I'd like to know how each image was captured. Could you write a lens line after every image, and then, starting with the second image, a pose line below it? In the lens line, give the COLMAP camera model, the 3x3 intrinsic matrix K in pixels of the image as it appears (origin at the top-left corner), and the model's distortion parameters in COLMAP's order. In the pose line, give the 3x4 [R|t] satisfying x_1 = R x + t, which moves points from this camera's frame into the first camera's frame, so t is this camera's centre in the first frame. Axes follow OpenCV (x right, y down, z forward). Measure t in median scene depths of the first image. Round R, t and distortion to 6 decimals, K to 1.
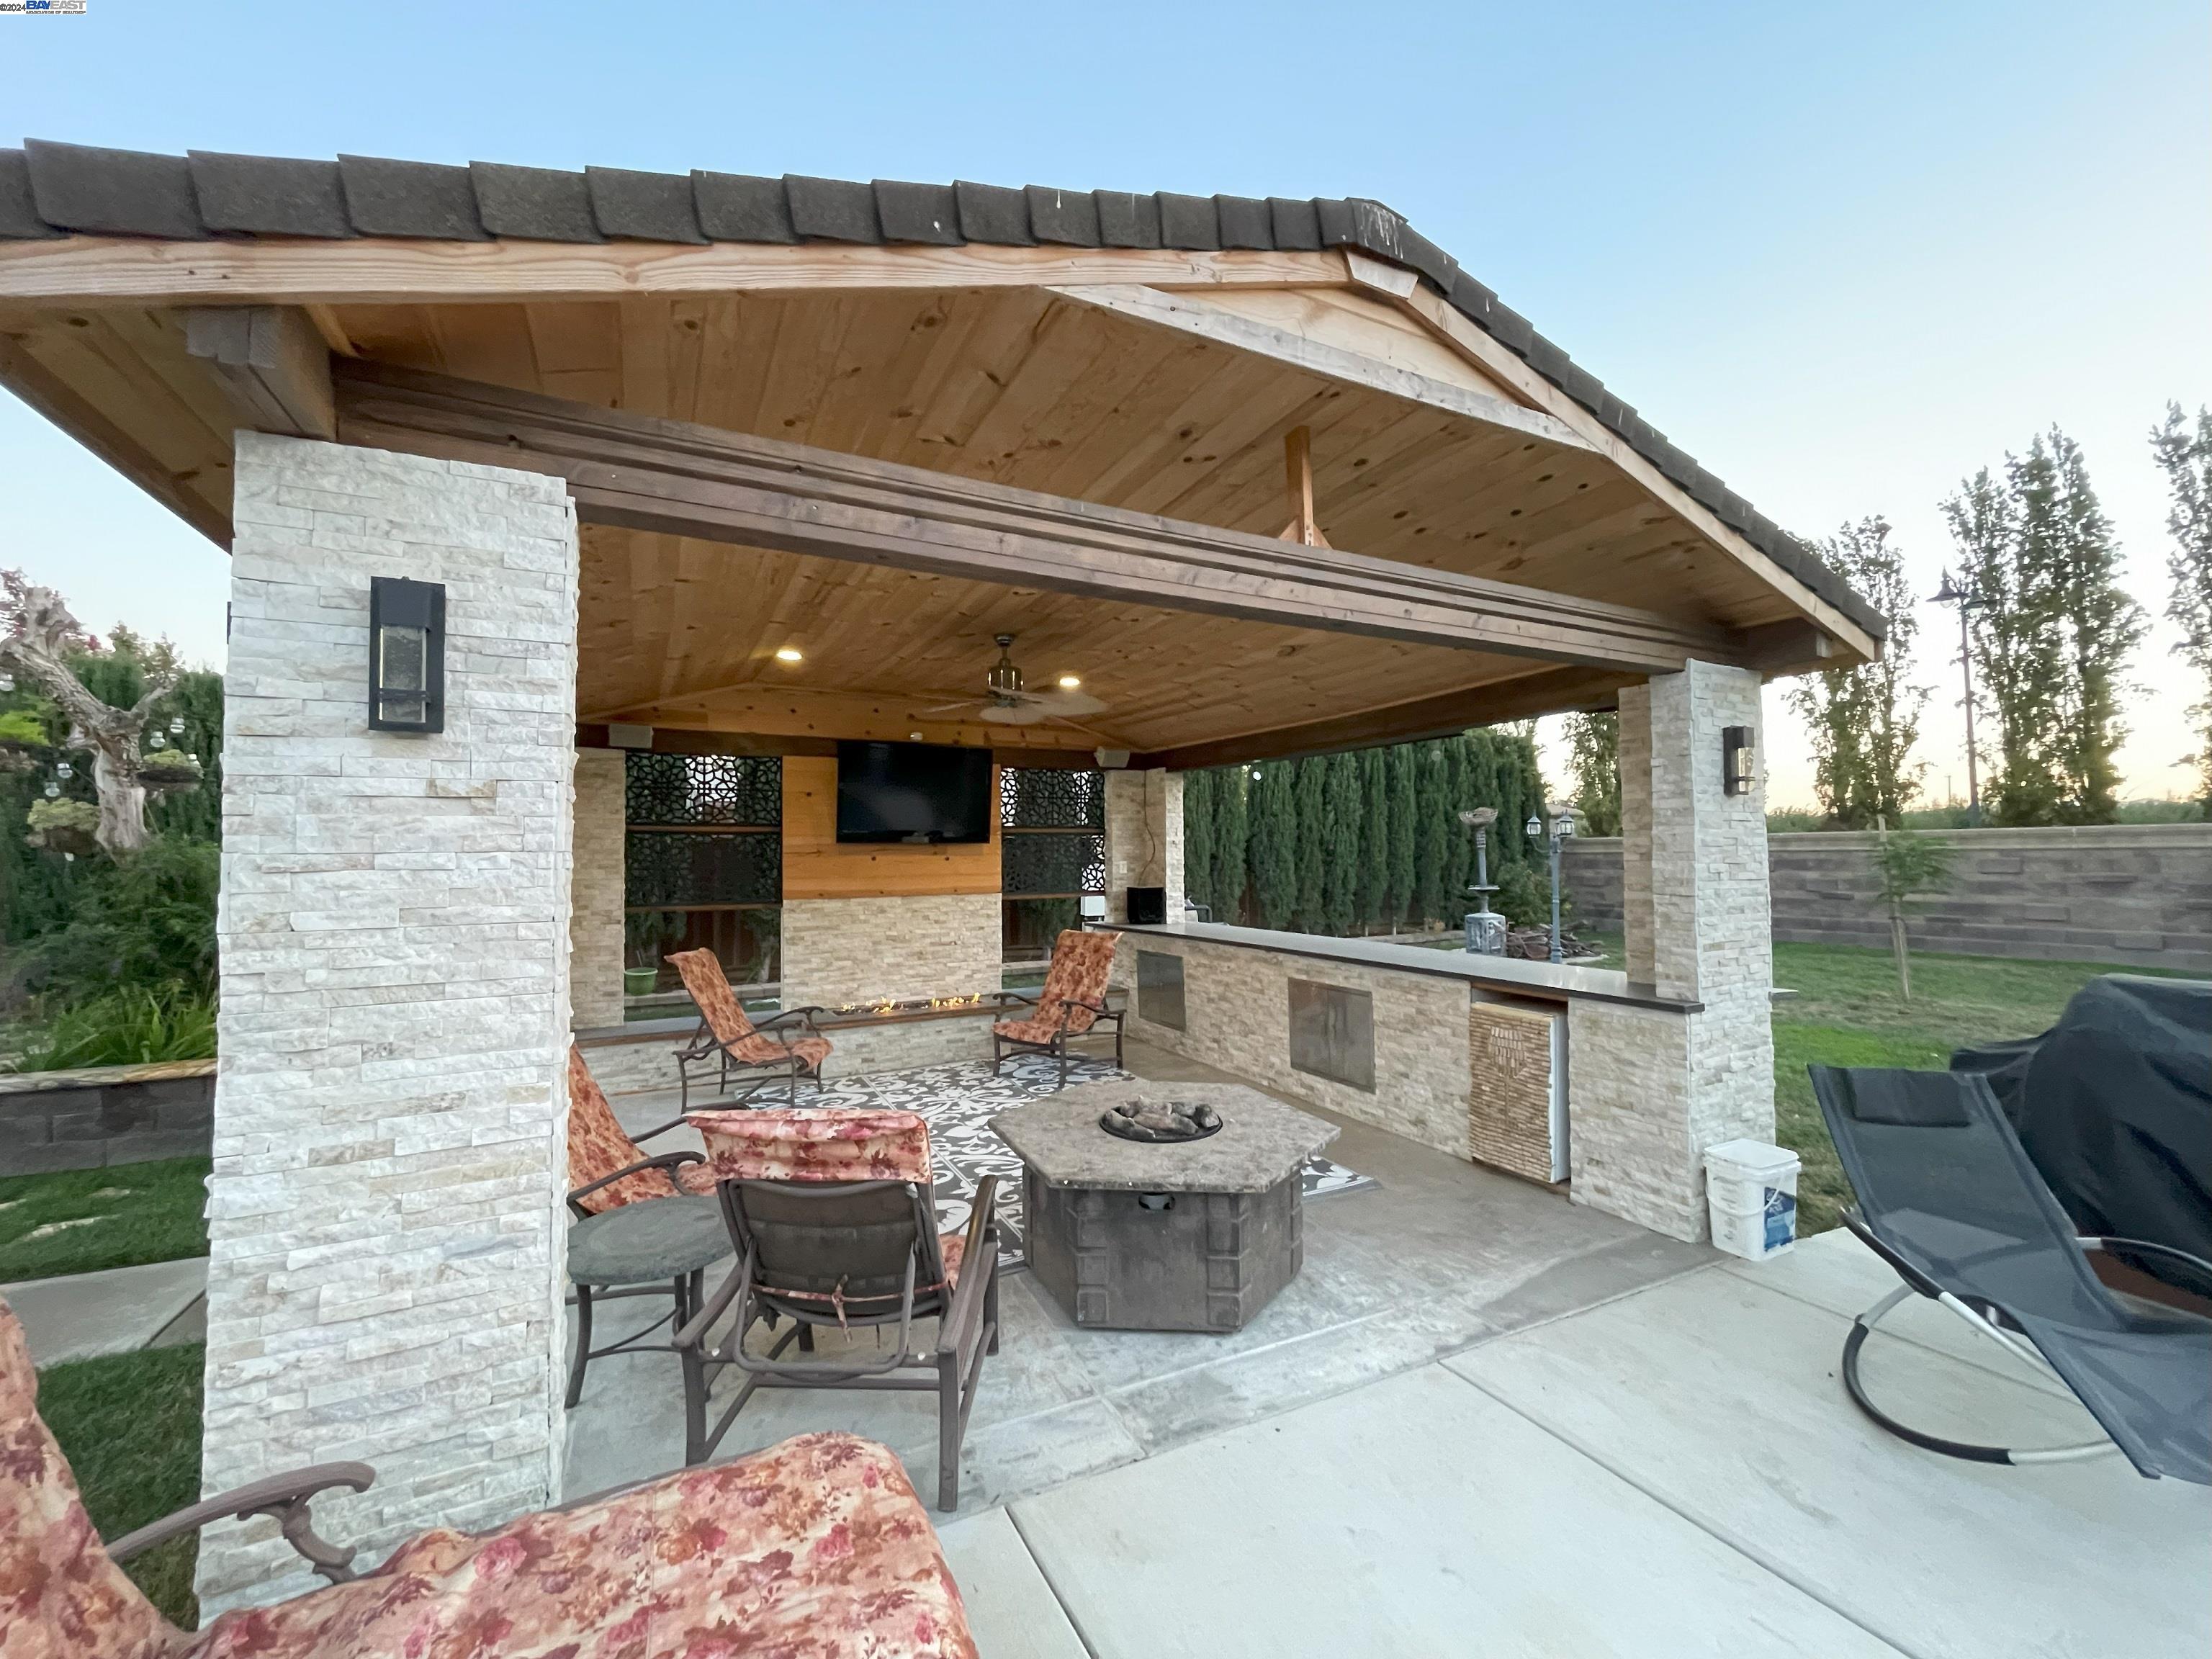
lens RADIAL K [[889.9, 0, 1102.2], [0, 889.9, 828.1], [0, 0, 1]] dist [-0.000494, -0.000152]
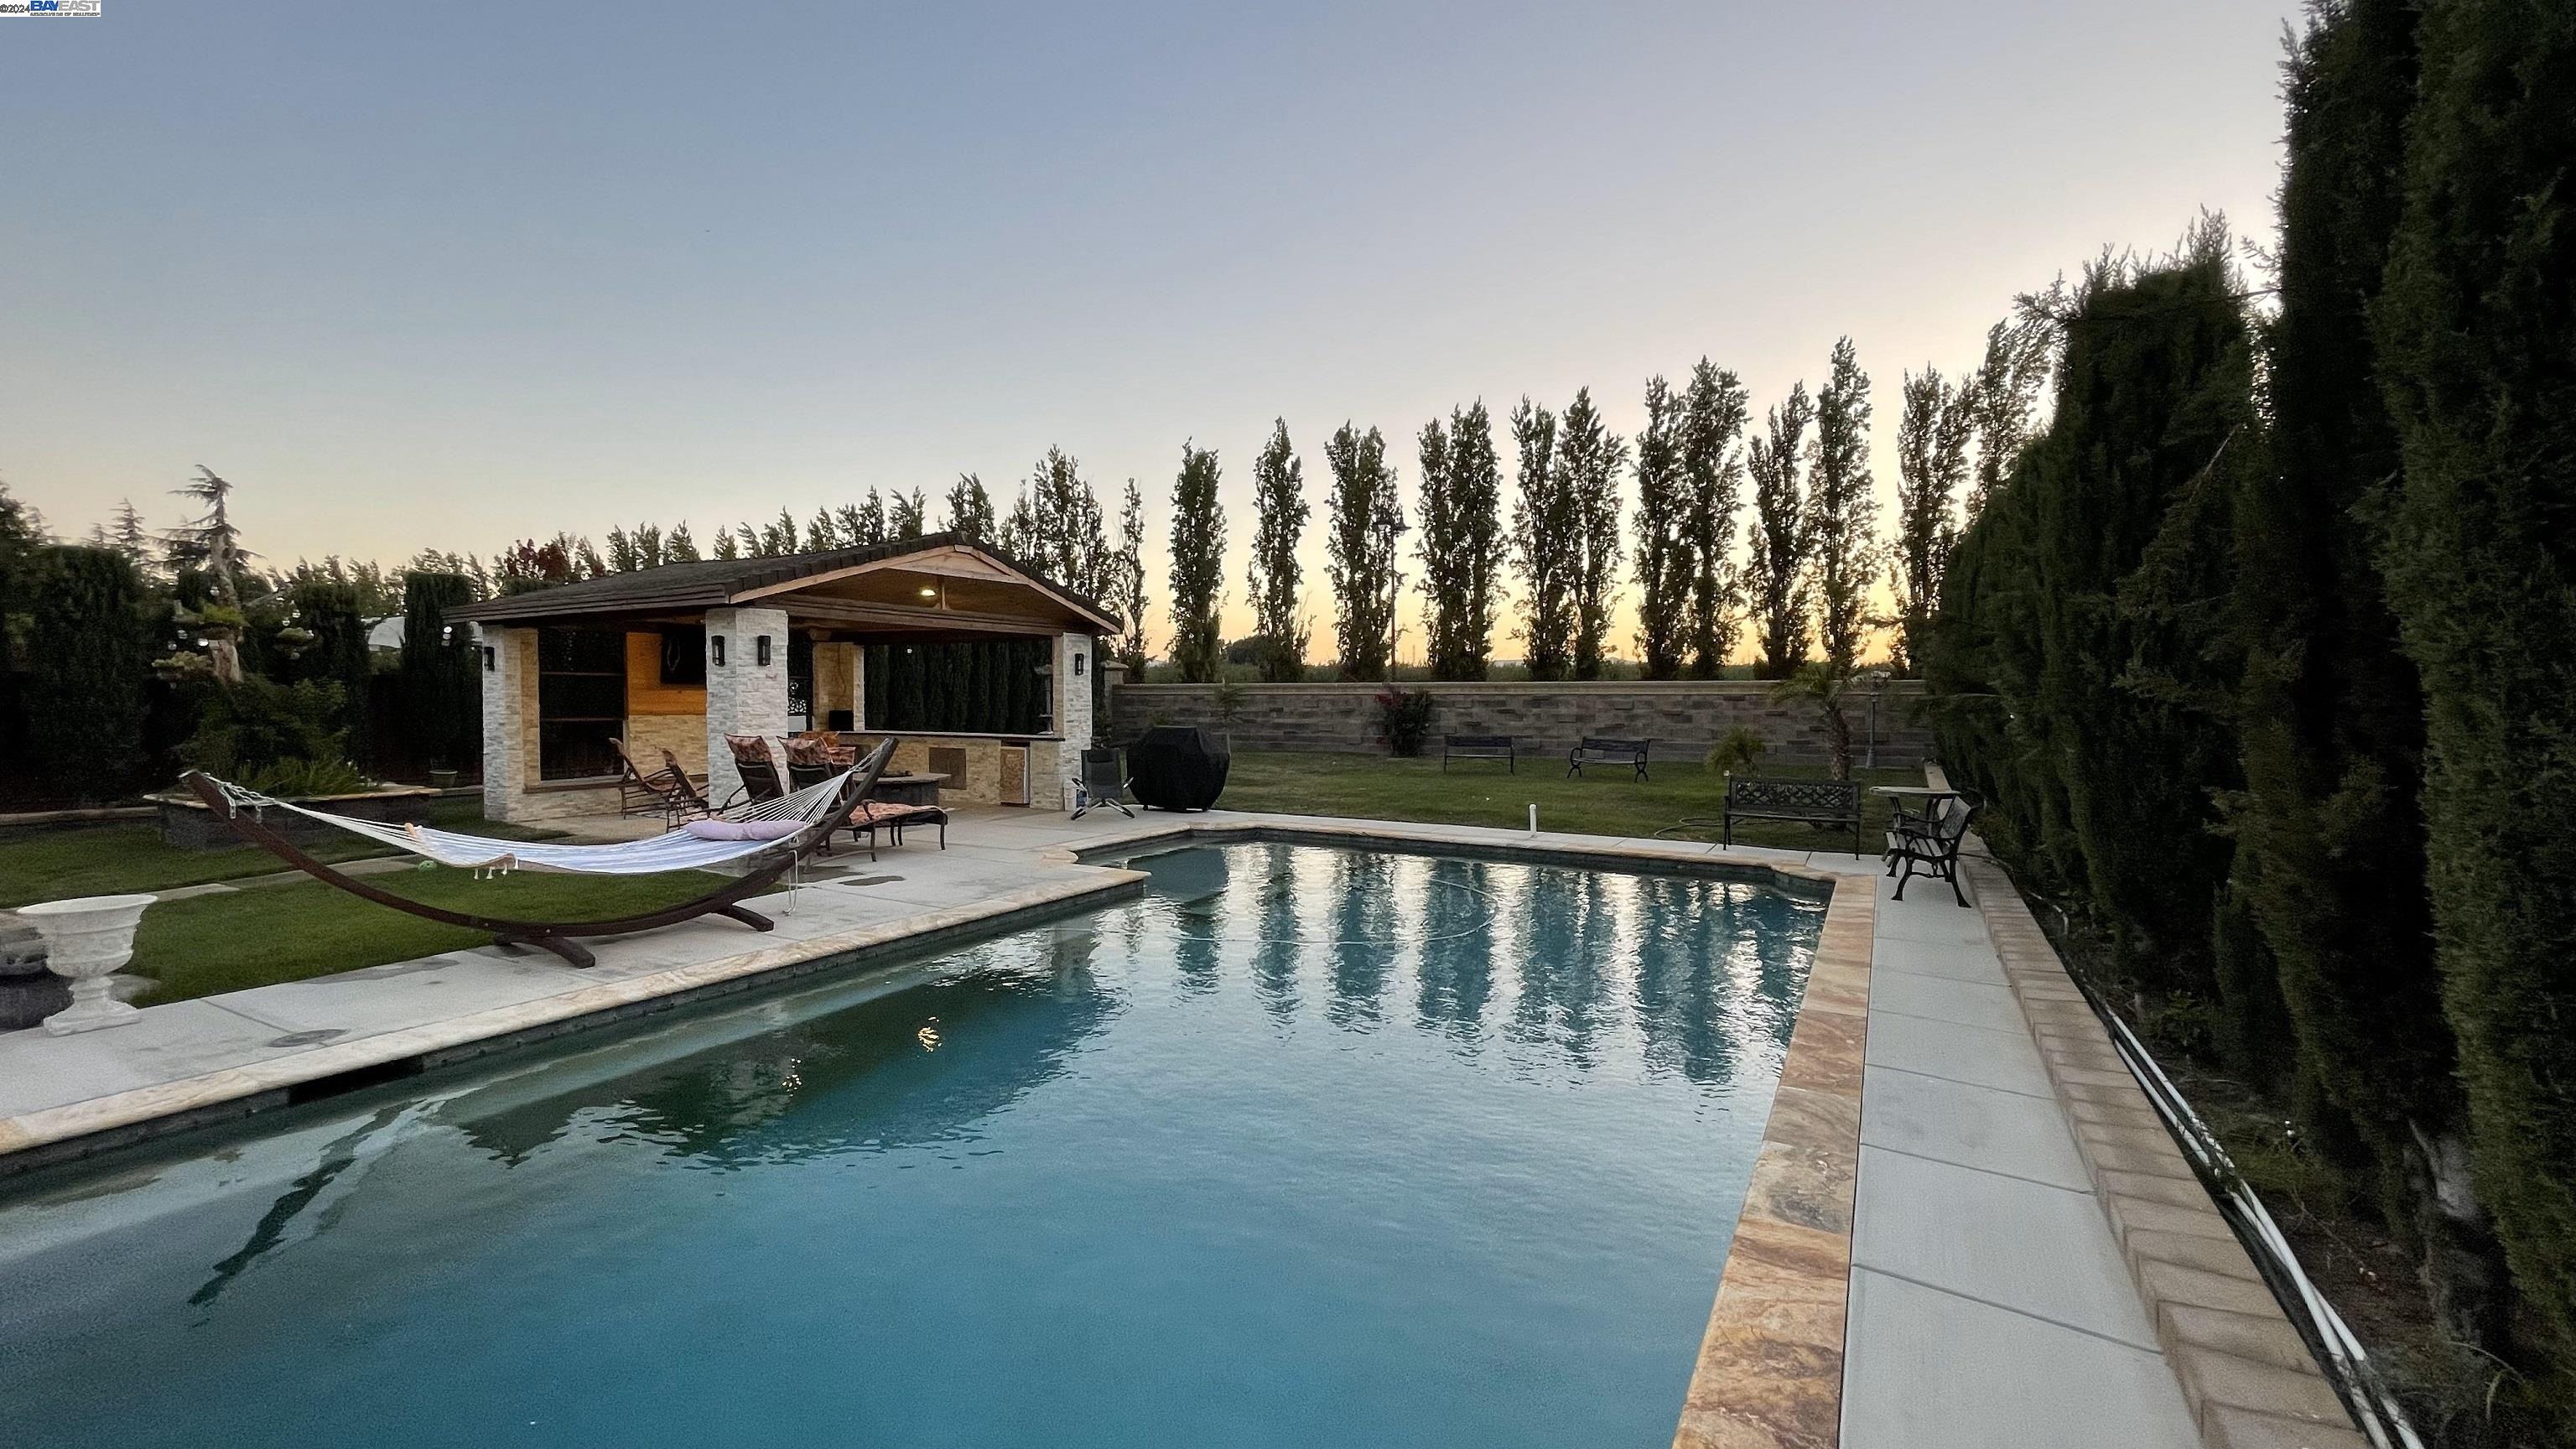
lens RADIAL K [[1040.7, 0, 1295.0], [0, 1040.7, 716.2], [0, 0, 1]] dist [0.002555, -0.001366]
pose [[0.841017, -0.001804, 0.541006, -0.295083], [-0.024557, 0.998836, 0.041506, -0.028170], [-0.540452, -0.048192, 0.839994, -1.152228]]
